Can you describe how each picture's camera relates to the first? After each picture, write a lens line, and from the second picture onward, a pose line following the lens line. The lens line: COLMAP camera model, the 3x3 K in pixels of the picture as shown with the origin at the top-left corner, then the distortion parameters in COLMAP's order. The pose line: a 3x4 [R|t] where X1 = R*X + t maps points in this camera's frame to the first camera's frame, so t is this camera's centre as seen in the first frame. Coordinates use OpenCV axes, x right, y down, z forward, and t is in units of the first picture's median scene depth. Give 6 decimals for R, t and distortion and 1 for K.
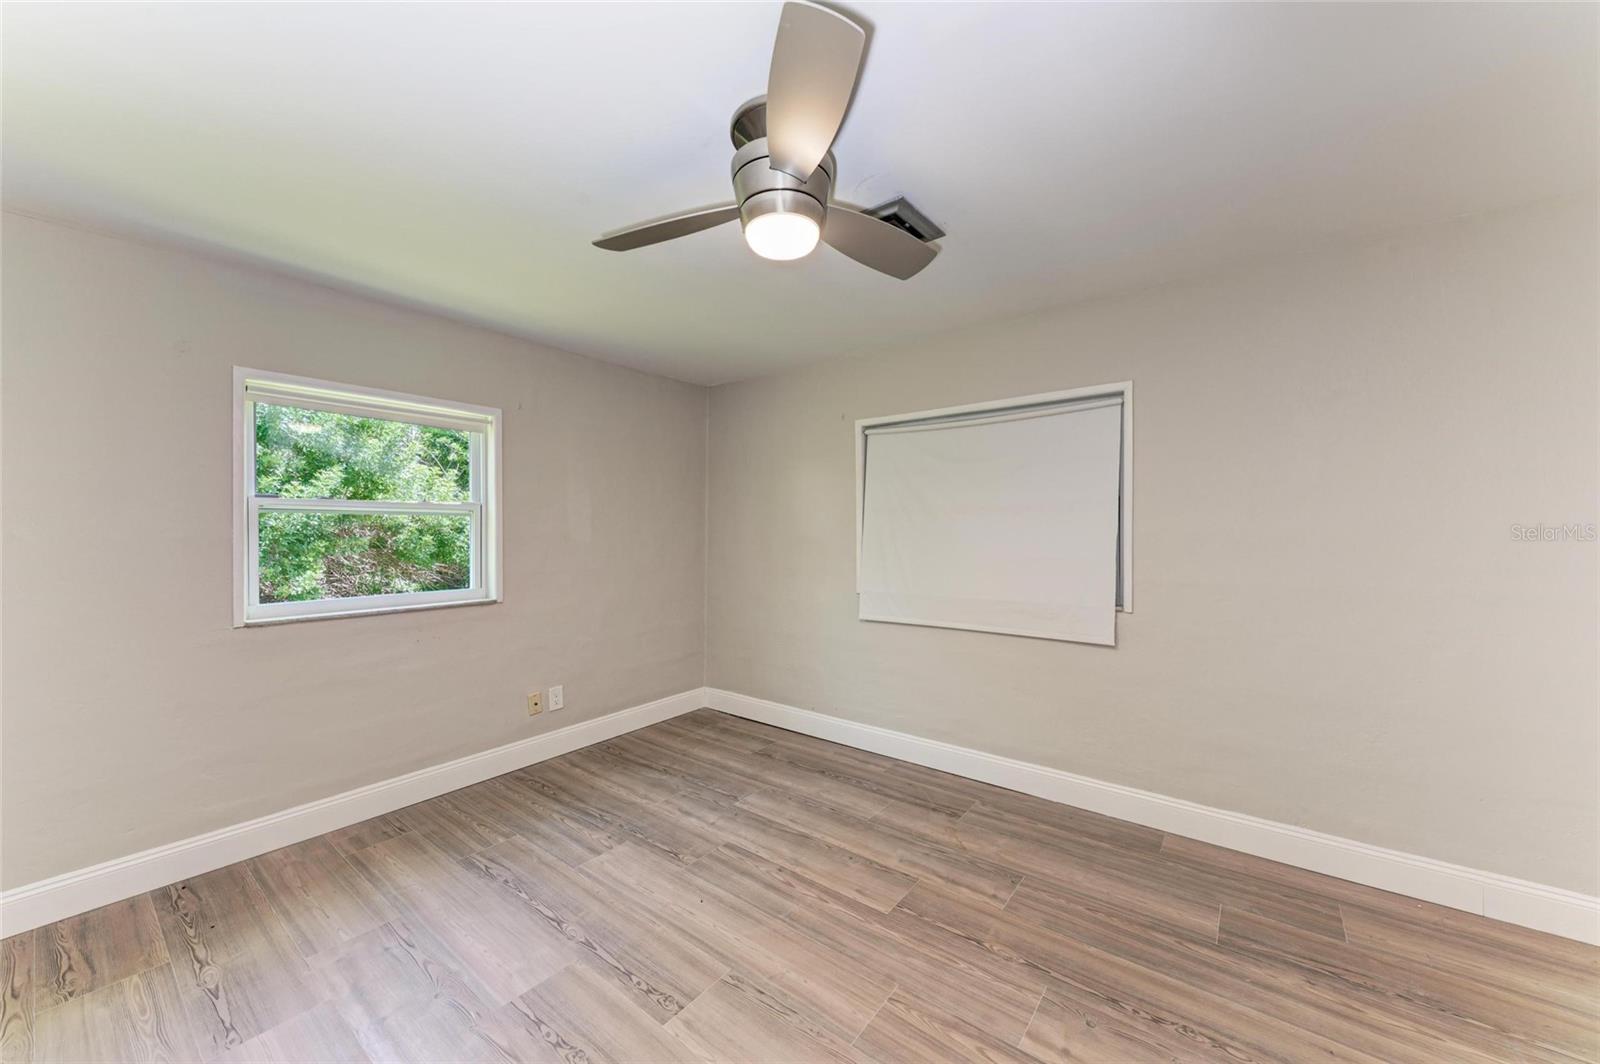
lens RADIAL K [[584.9, 0, 798.6], [0, 584.9, 531.1], [0, 0, 1]] dist [0.001617, -0.000574]
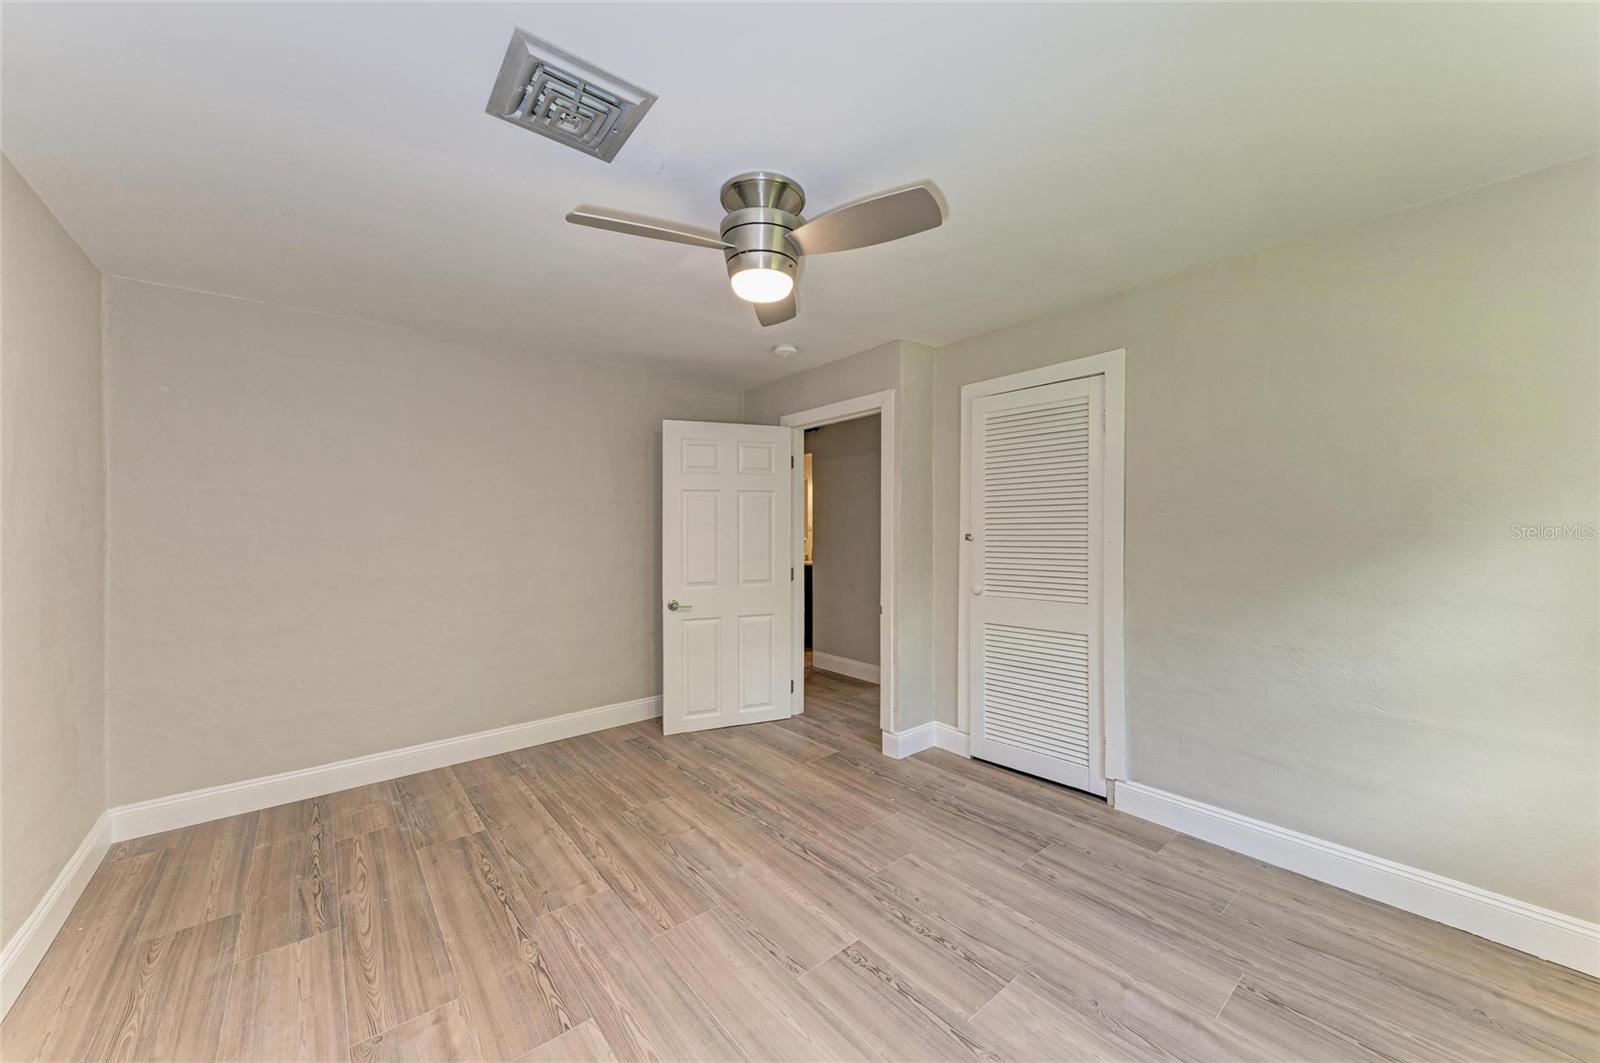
lens RADIAL K [[584.9, 0, 800.5], [0, 584.9, 530.2], [0, 0, 1]] dist [0.001617, -0.000574]
pose [[-0.976303, 0.008986, 0.216219, -0.351808], [0.010168, 0.999939, 0.004354, 0.002068], [-0.216167, 0.006449, -0.976335, 2.016380]]
